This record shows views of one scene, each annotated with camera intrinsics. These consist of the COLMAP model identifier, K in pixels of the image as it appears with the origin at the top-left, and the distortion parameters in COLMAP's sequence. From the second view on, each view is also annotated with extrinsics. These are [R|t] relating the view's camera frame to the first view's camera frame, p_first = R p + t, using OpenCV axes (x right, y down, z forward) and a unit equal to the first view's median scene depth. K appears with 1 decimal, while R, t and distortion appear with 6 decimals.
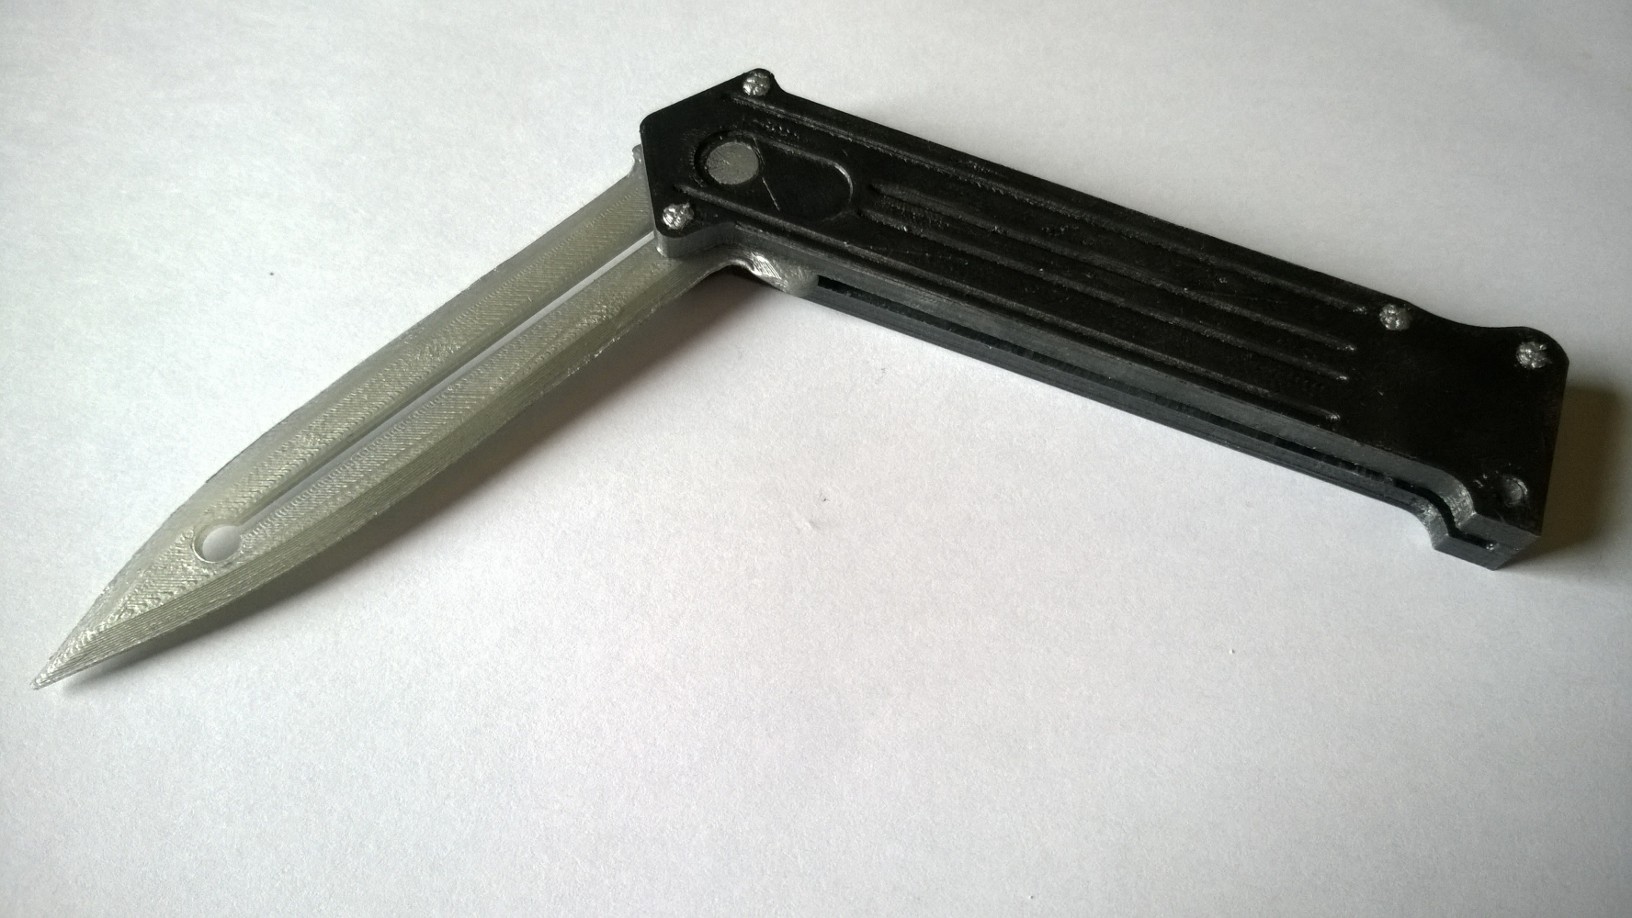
lens RADIAL K [[1326.4, 0, 822.7], [0, 1326.4, 444.6], [0, 0, 1]] dist [0.004427, -0.002083]
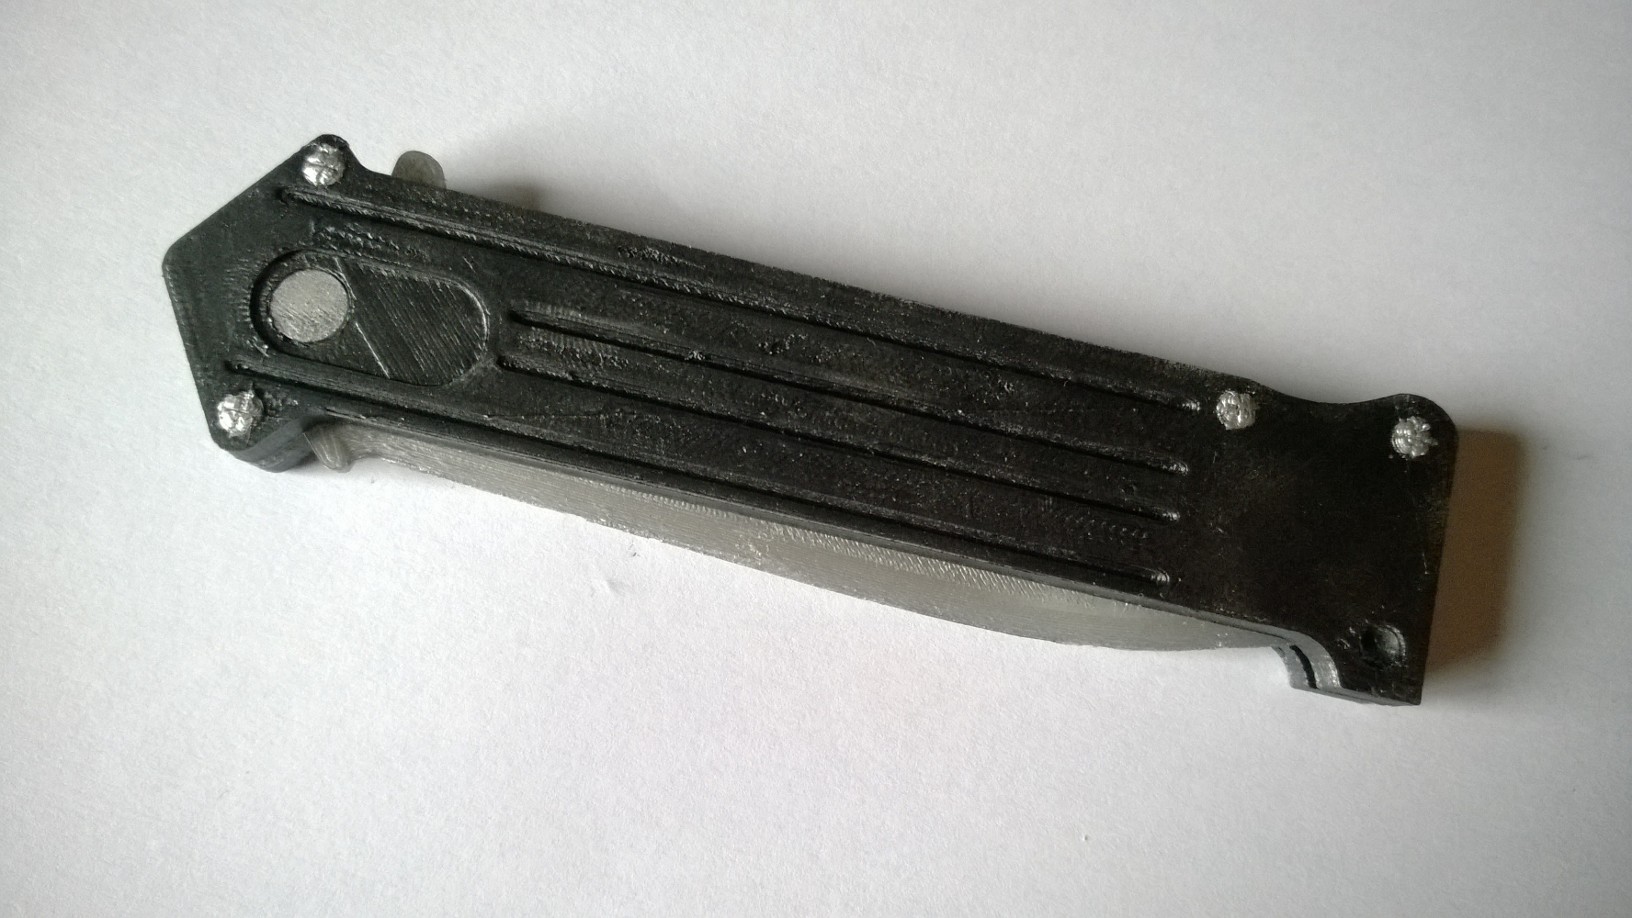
lens RADIAL K [[1326.4, 0, 813.6], [0, 1326.4, 464.0], [0, 0, 1]] dist [0.004427, -0.002083]
pose [[0.986942, -0.152522, 0.051802, 0.149144], [0.129341, 0.942061, 0.309501, -0.323949], [-0.096006, -0.298760, 0.949487, 0.296259]]
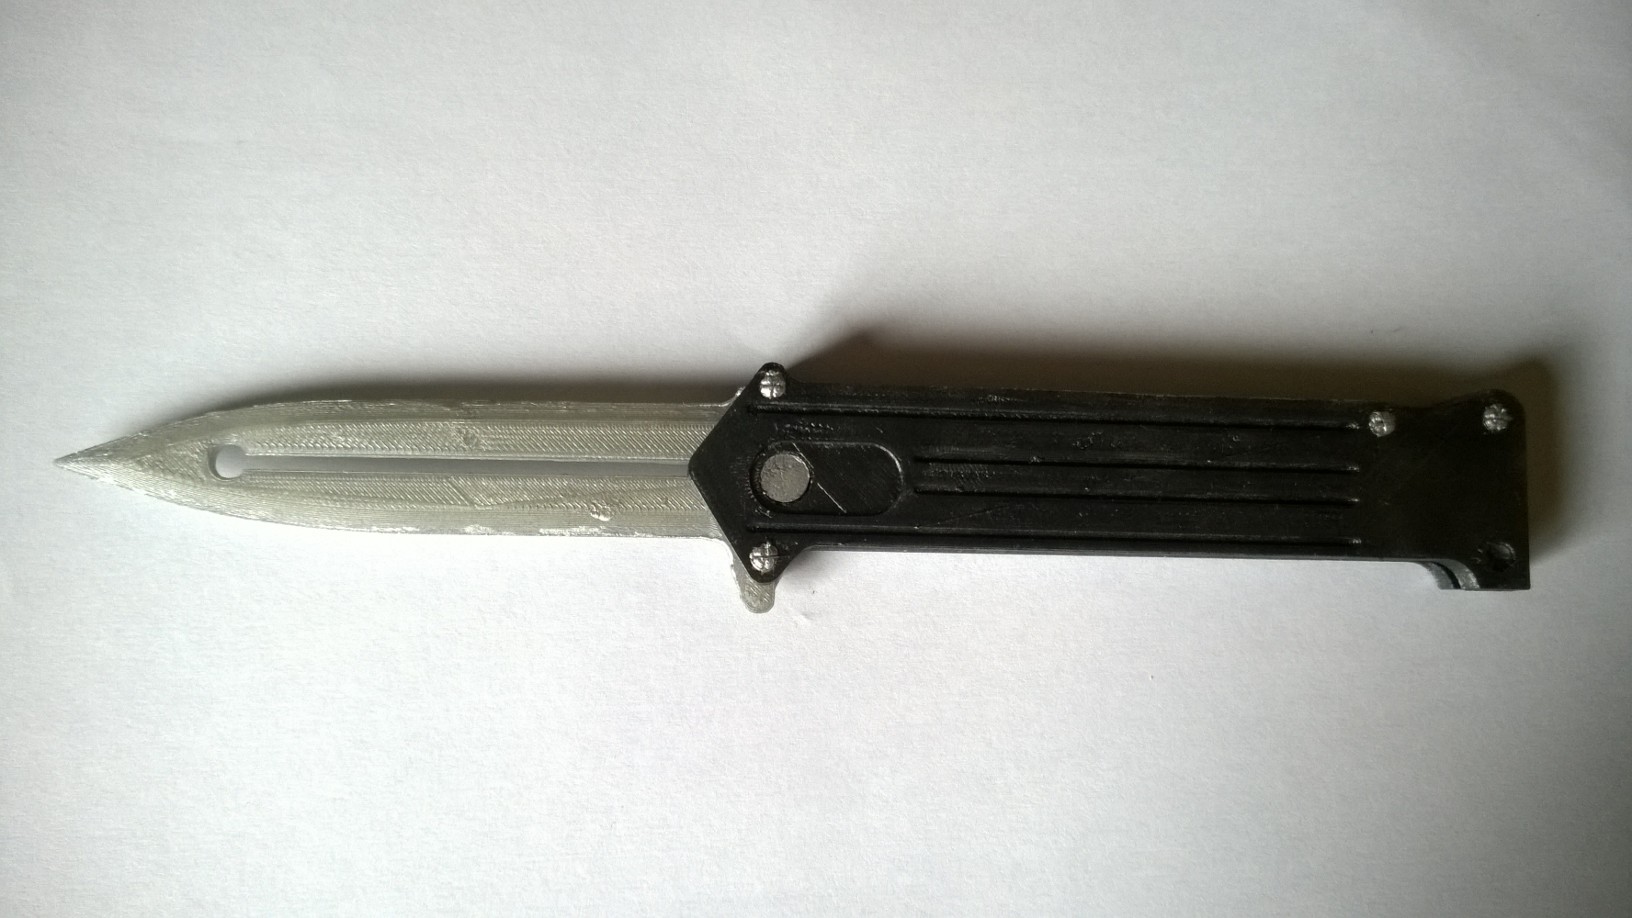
lens RADIAL K [[1326.4, 0, 799.2], [0, 1326.4, 450.6], [0, 0, 1]] dist [0.004427, -0.002083]
pose [[0.936596, -0.345753, 0.056953, -0.113753], [0.298934, 0.873180, 0.384961, -0.656979], [-0.182831, -0.343527, 0.921174, 0.023847]]
